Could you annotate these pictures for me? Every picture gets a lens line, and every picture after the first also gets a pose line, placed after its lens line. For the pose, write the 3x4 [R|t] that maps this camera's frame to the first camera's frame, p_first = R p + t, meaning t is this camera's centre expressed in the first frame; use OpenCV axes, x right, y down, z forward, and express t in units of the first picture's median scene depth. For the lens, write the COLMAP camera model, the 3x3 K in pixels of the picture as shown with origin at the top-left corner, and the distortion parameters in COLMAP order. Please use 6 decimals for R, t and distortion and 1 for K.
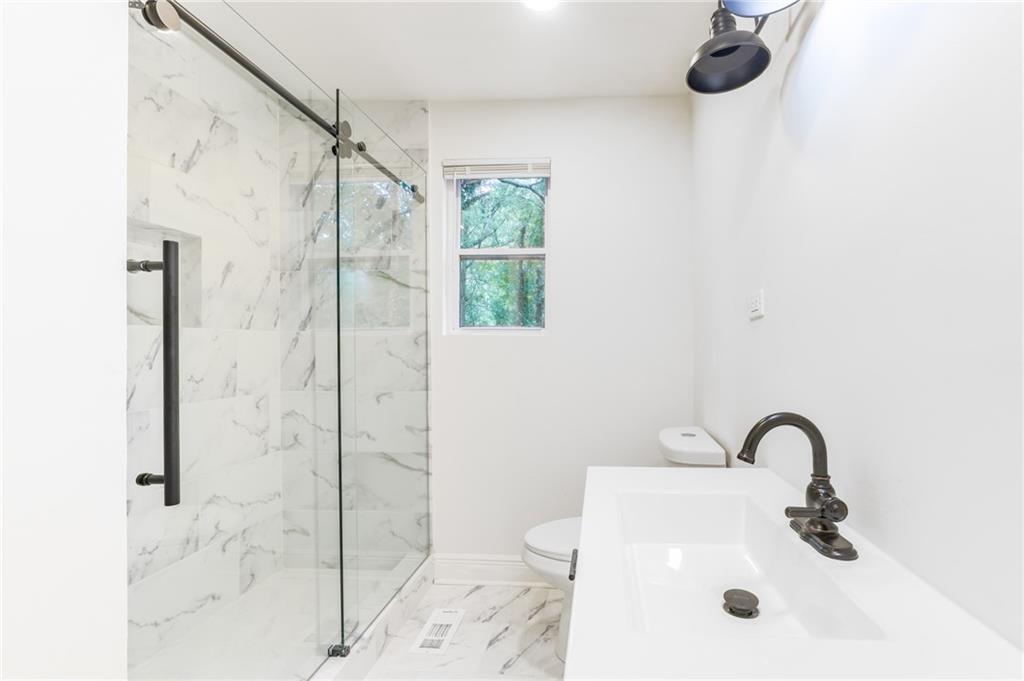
lens RADIAL K [[443.6, 0, 511.5], [0, 443.6, 340.0], [0, 0, 1]] dist [-0.004521, 0.000682]
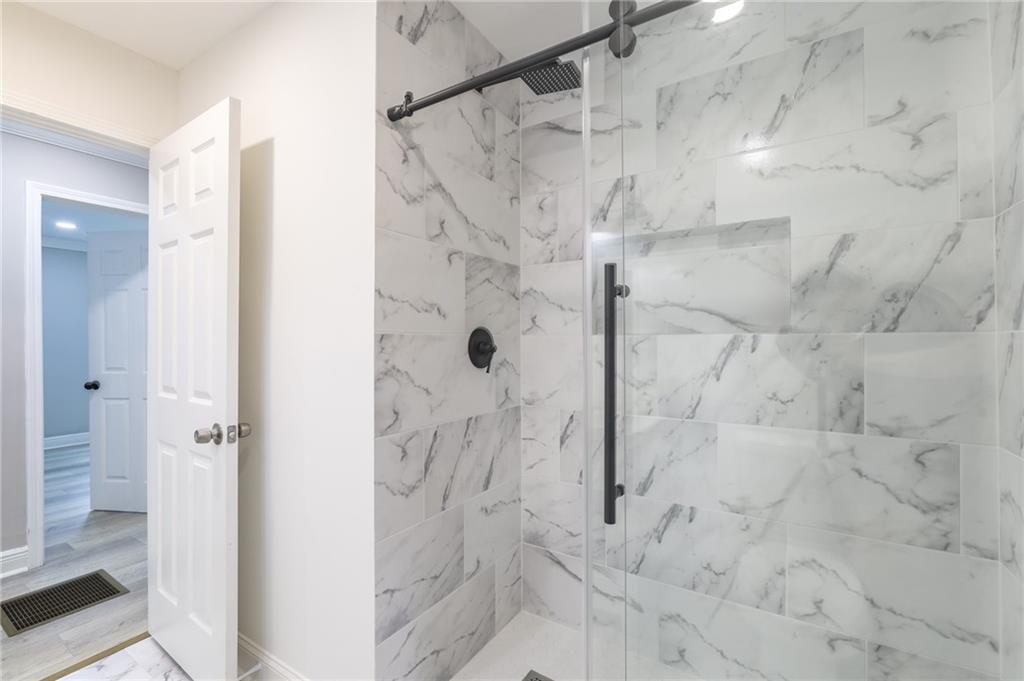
lens RADIAL K [[443.6, 0, 512.3], [0, 443.6, 348.1], [0, 0, 1]] dist [-0.004521, 0.000682]
pose [[-0.349508, 0.003947, -0.936925, 0.185929], [0.008705, 0.999962, 0.000965, -0.006518], [0.936893, -0.007819, -0.349529, 0.759877]]
